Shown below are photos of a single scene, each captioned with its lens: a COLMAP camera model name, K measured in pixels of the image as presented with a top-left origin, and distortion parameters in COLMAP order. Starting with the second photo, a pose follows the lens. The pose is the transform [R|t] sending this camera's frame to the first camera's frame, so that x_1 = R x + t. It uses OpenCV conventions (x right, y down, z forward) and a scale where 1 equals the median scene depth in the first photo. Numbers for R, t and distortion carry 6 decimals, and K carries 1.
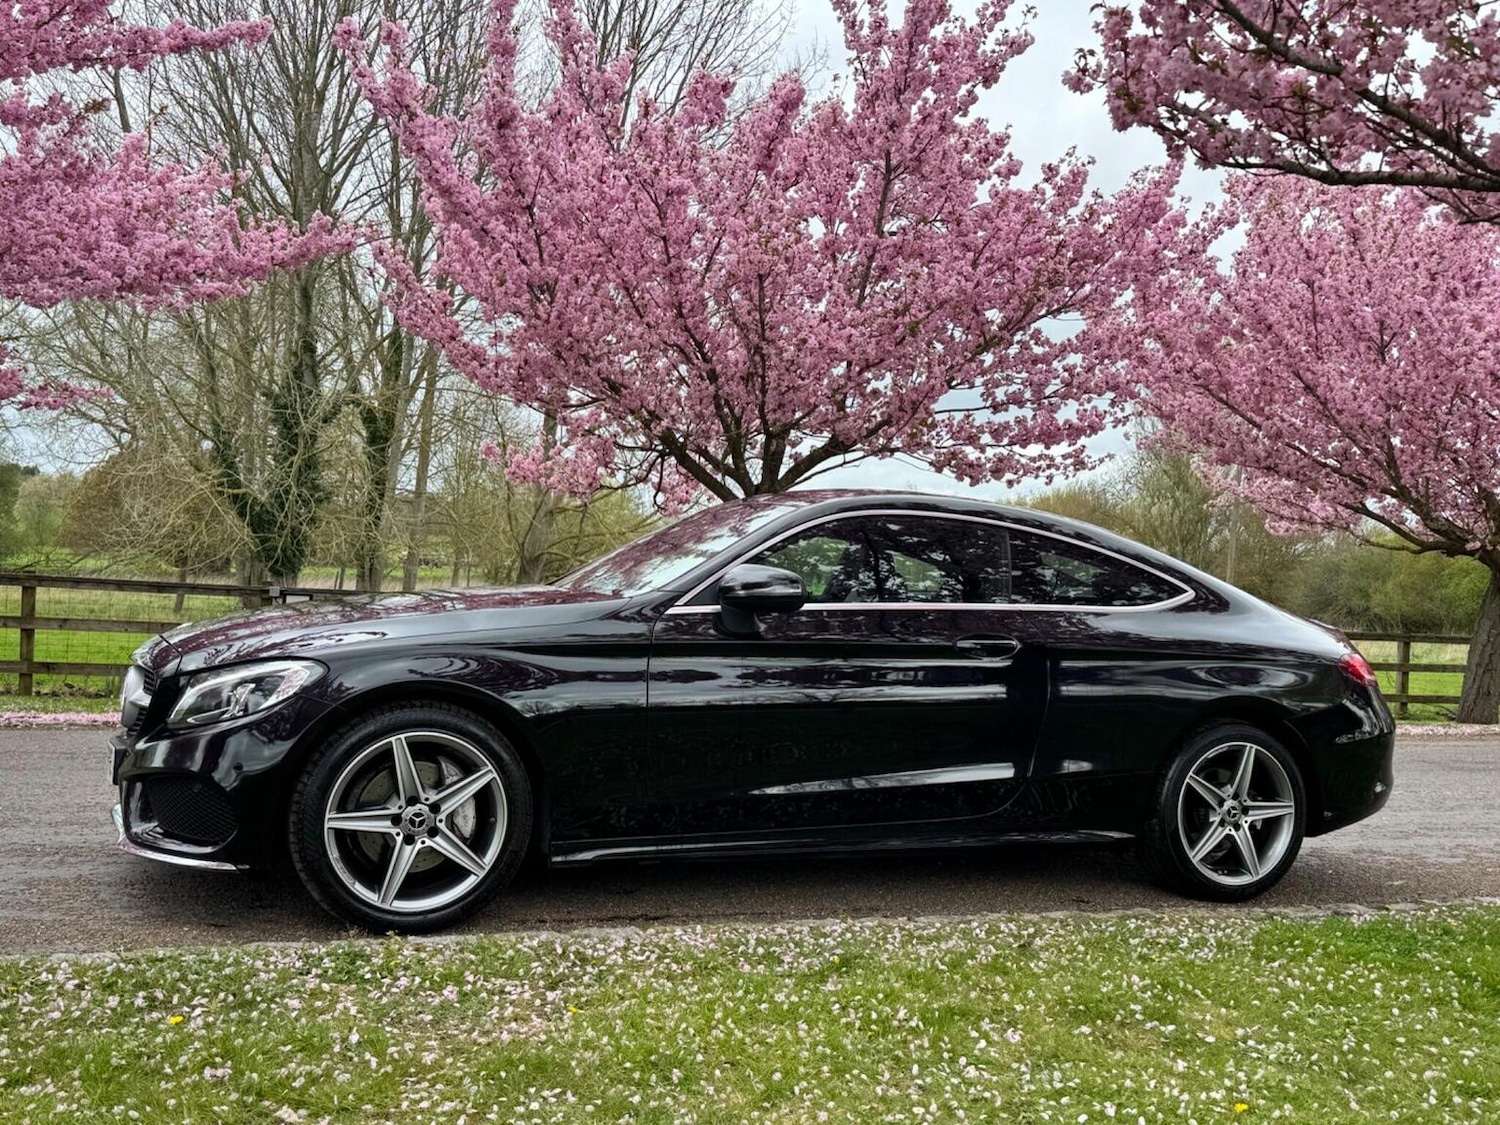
lens RADIAL K [[1476.9, 0, 759.0], [0, 1476.9, 573.3], [0, 0, 1]] dist [0.177740, -0.357381]
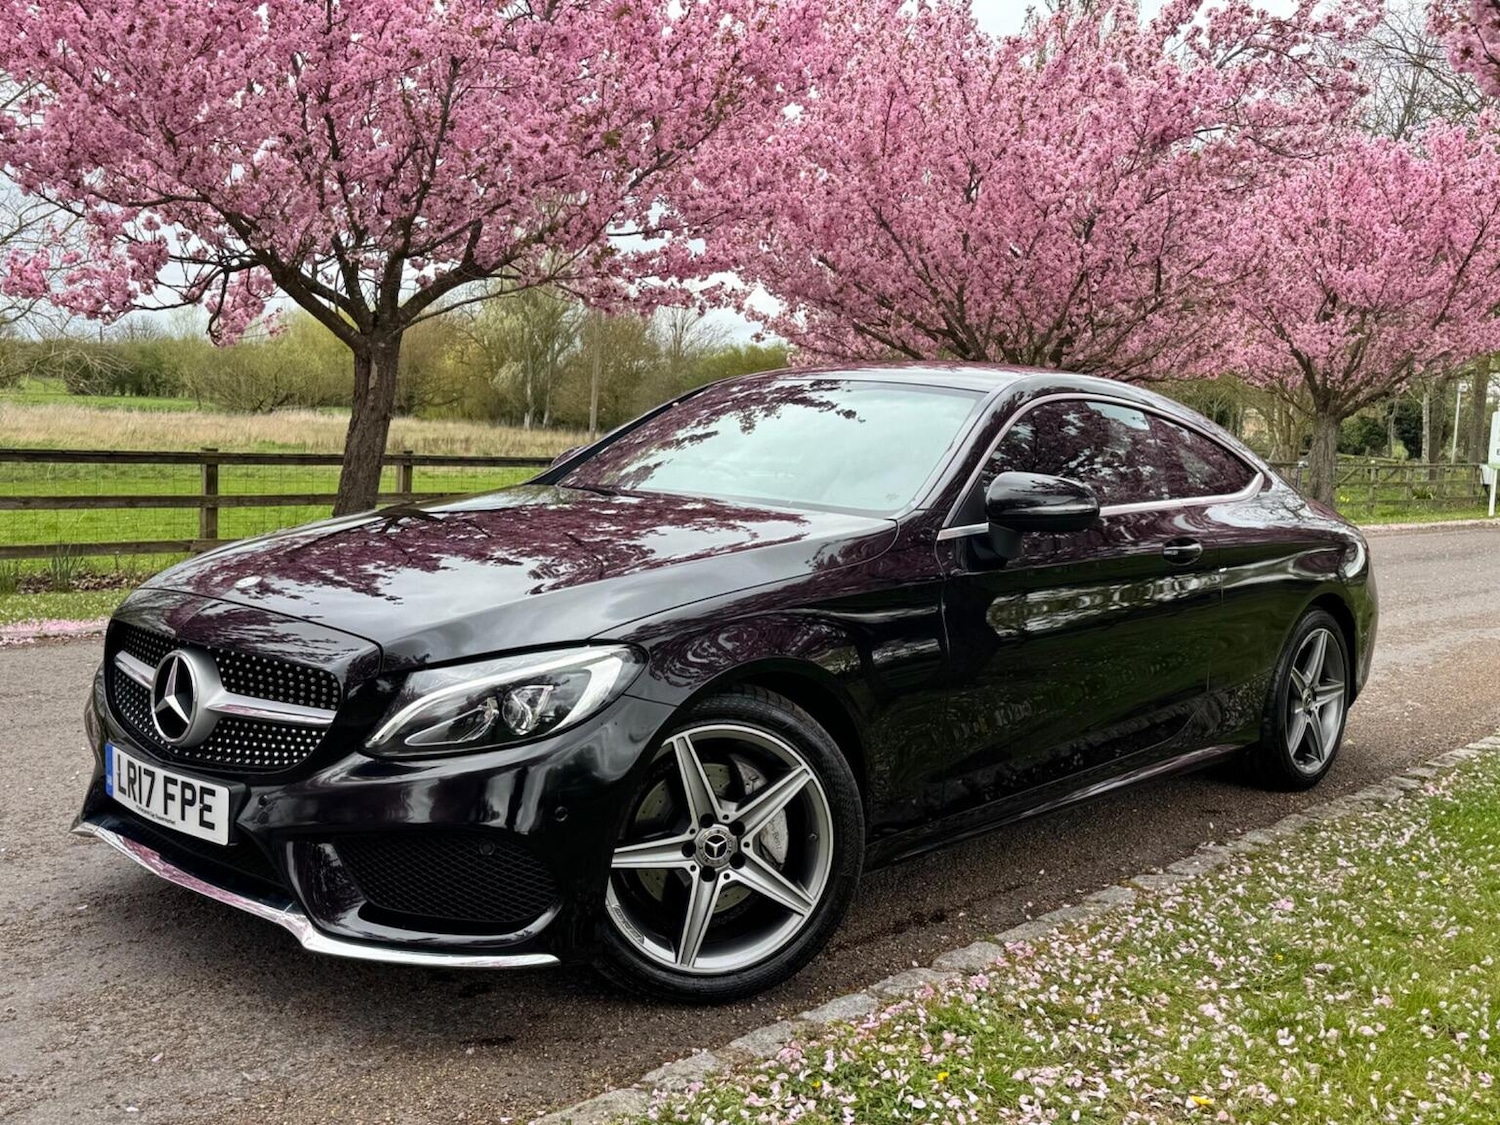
lens RADIAL K [[1483.2, 0, 760.3], [0, 1483.2, 564.7], [0, 0, 1]] dist [0.165188, -0.342800]
pose [[0.897643, -0.055568, 0.437206, -0.486956], [0.002820, 0.992723, 0.120384, -0.052830], [-0.440714, -0.106829, 0.891268, 0.338432]]
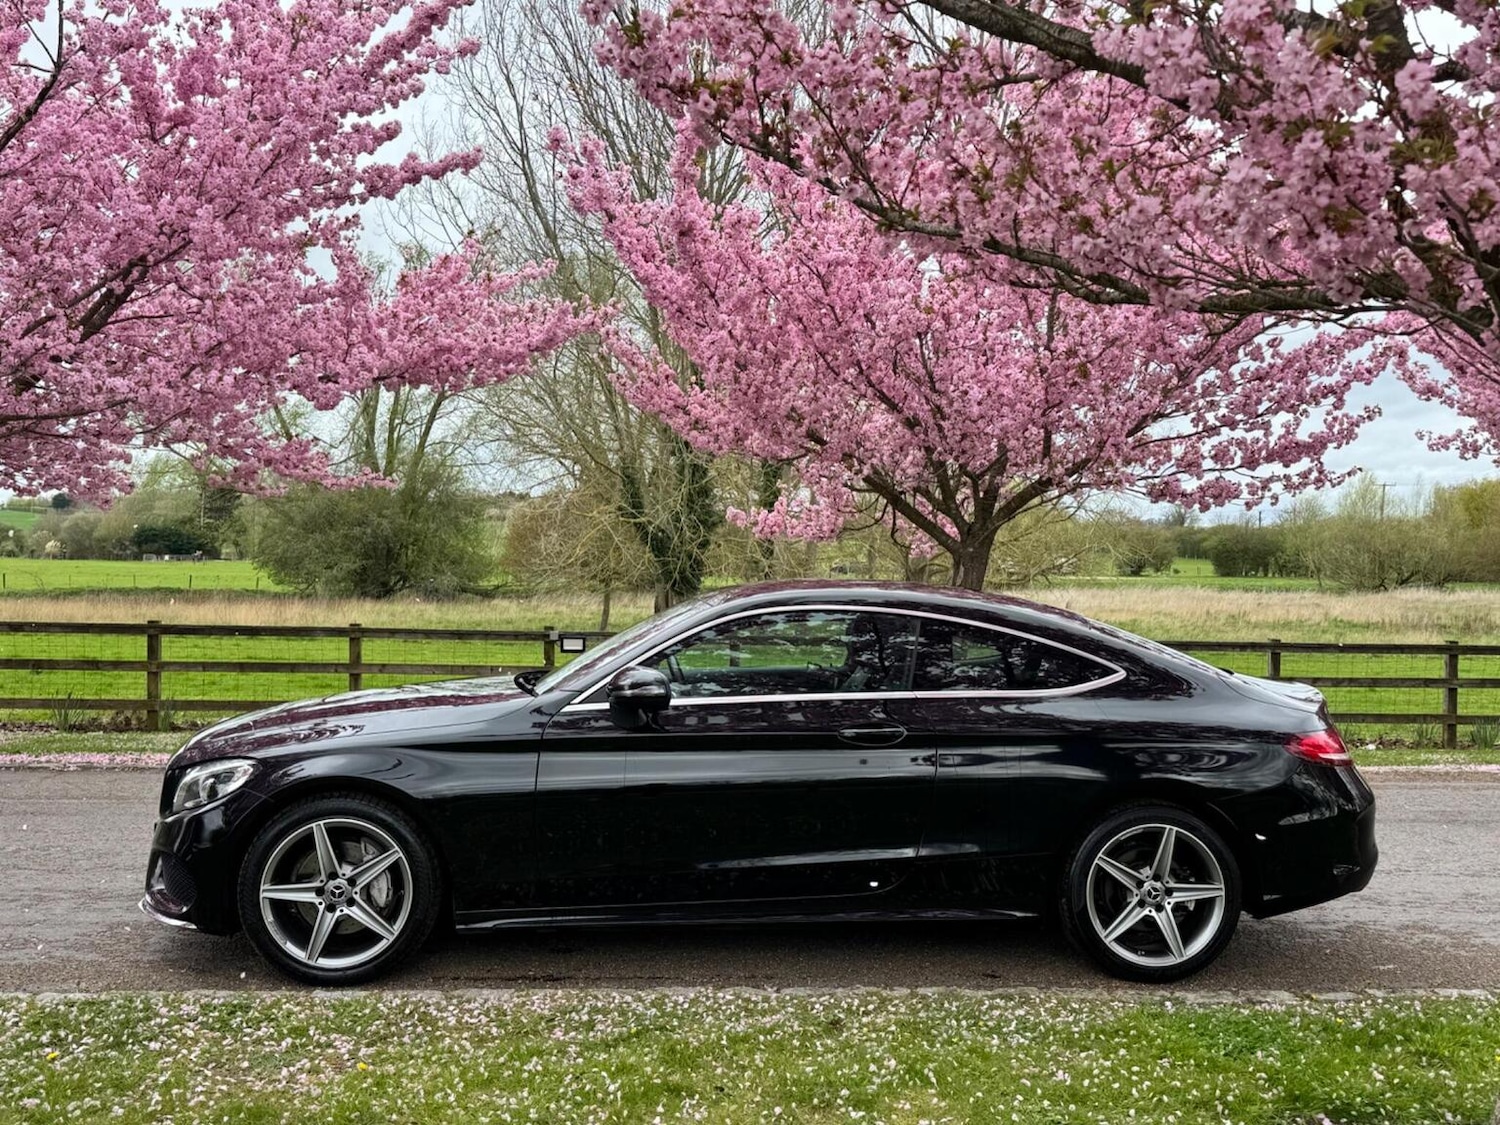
lens RADIAL K [[1480.2, 0, 755.8], [0, 1480.2, 565.1], [0, 0, 1]] dist [0.167655, -0.334531]
pose [[0.954272, -0.032993, -0.297115, 0.421068], [0.031434, 0.999456, -0.010026, -0.068842], [0.297284, 0.000228, 0.954789, -0.052052]]
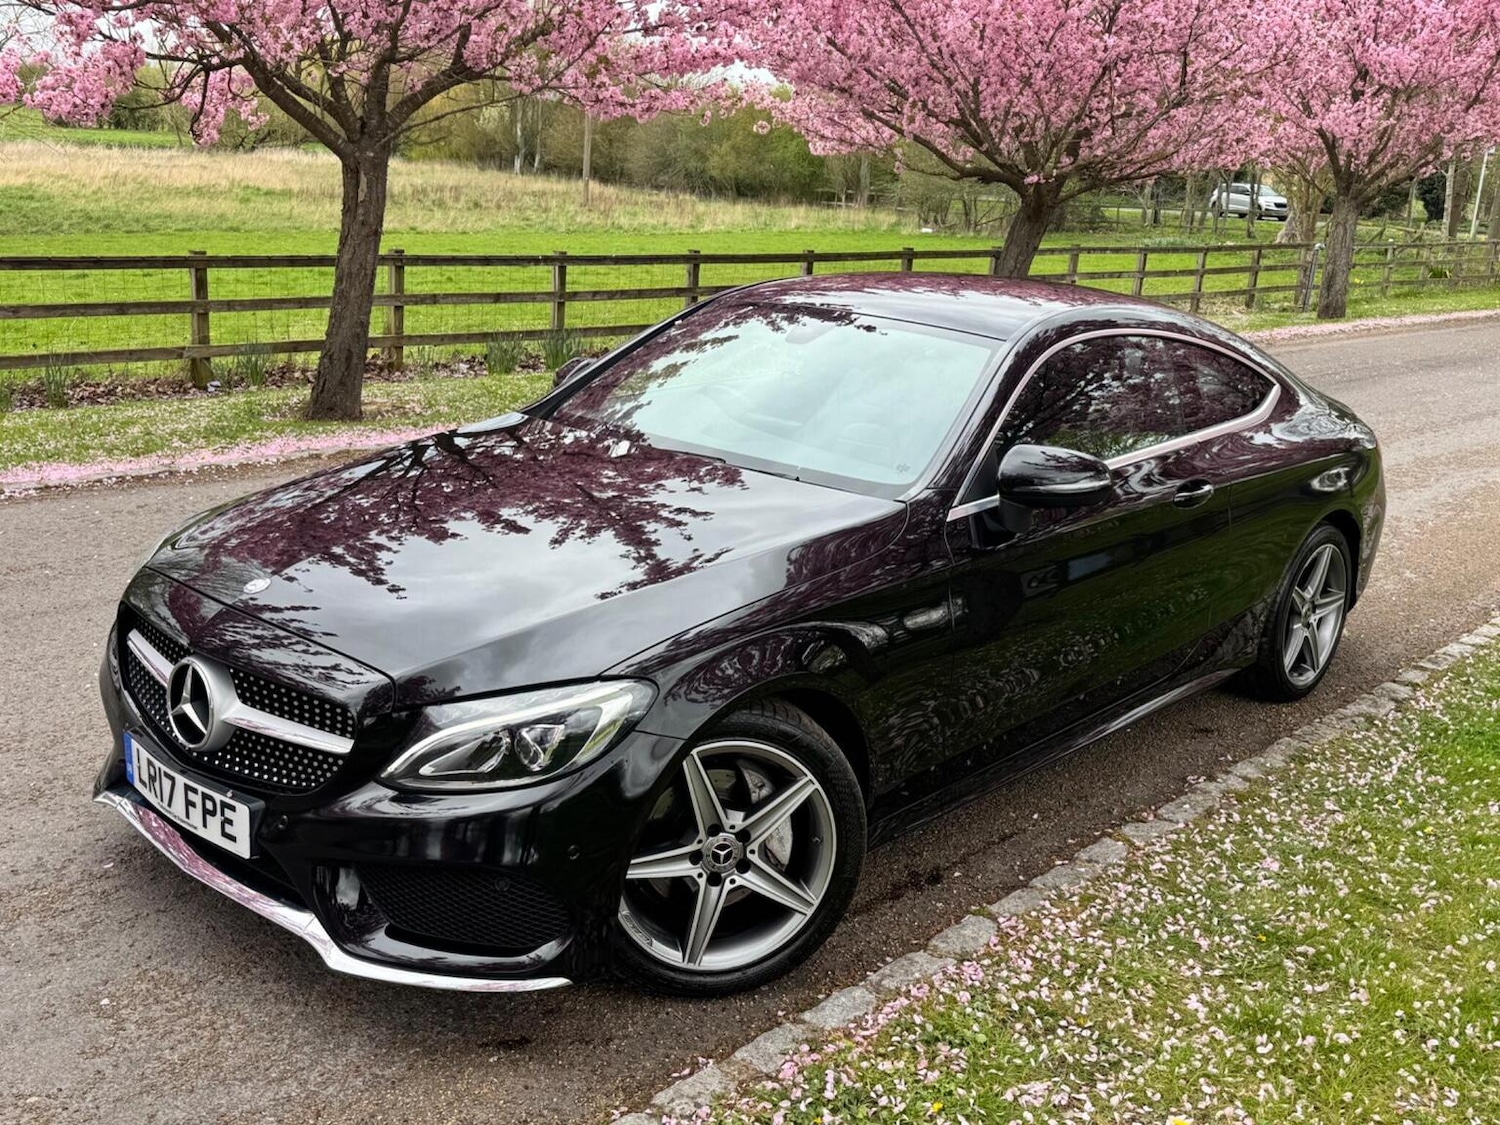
lens RADIAL K [[1483.7, 0, 746.8], [0, 1483.7, 571.4], [0, 0, 1]] dist [0.170515, -0.364564]
pose [[0.901284, -0.116125, 0.417375, -0.481598], [-0.010520, 0.957256, 0.289051, -0.168223], [-0.433100, -0.264907, 0.861538, 0.365671]]
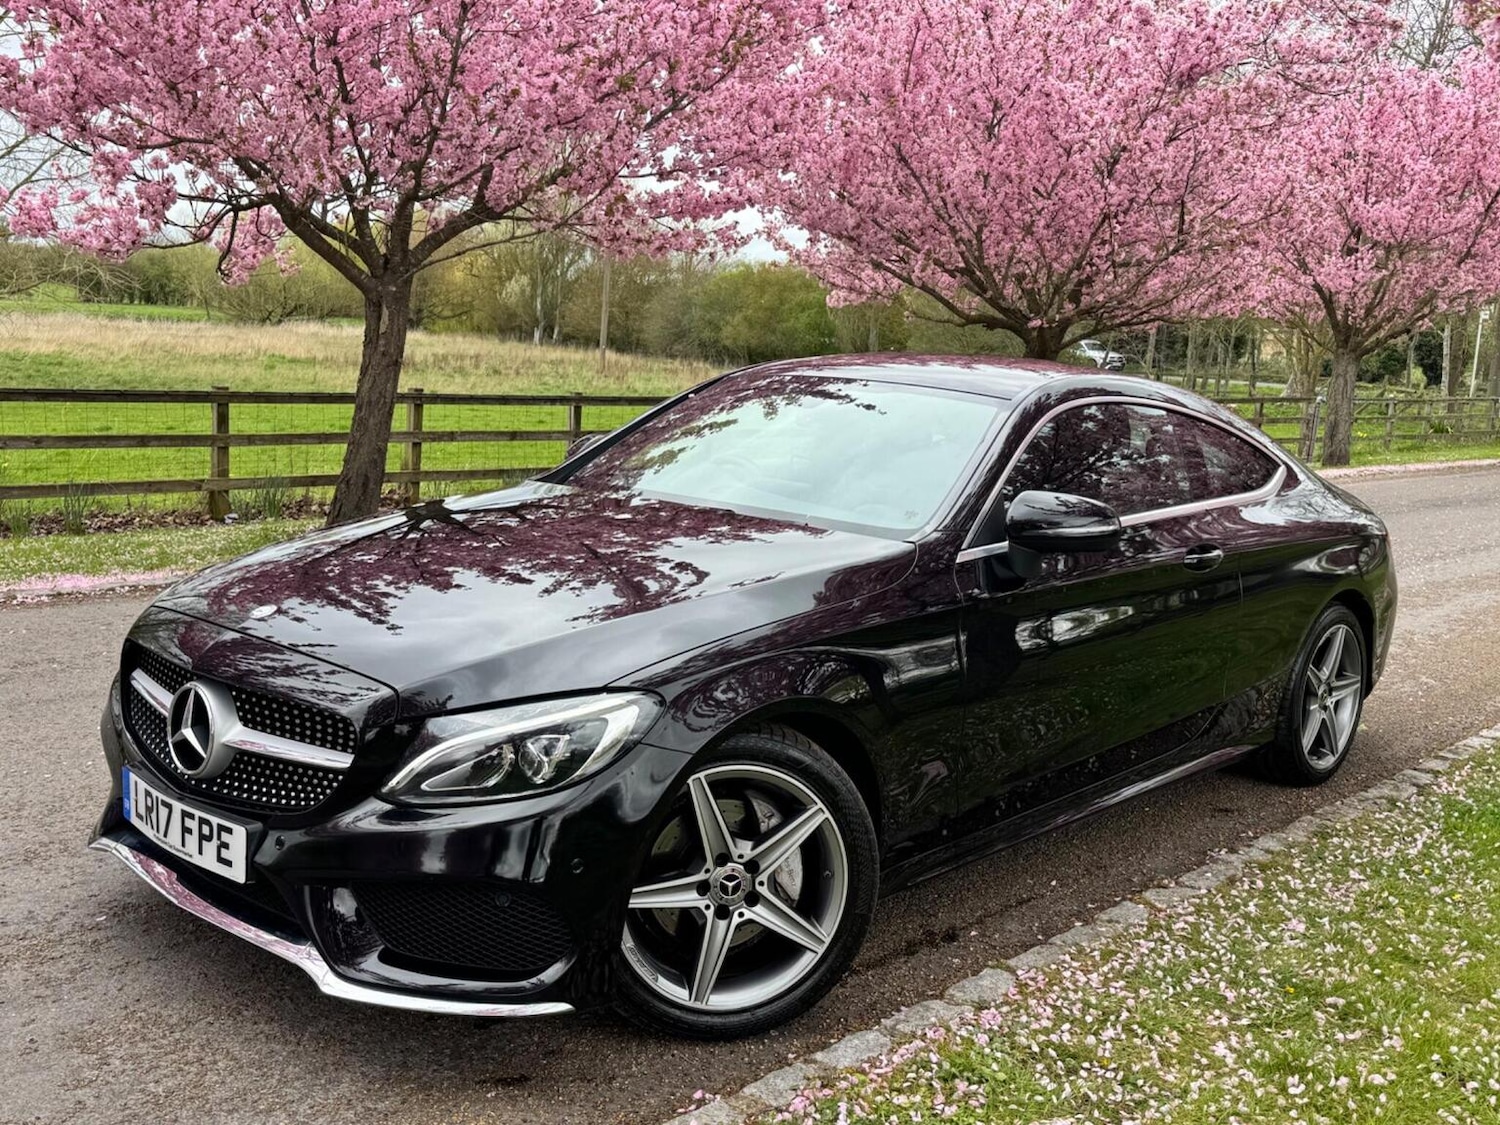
lens RADIAL K [[1484.4, 0, 754.8], [0, 1484.4, 566.7], [0, 0, 1]] dist [0.155877, -0.319119]
pose [[0.902523, -0.069178, 0.425050, -0.484468], [-0.008483, 0.983966, 0.178155, -0.105719], [-0.430559, -0.164394, 0.887465, 0.353896]]
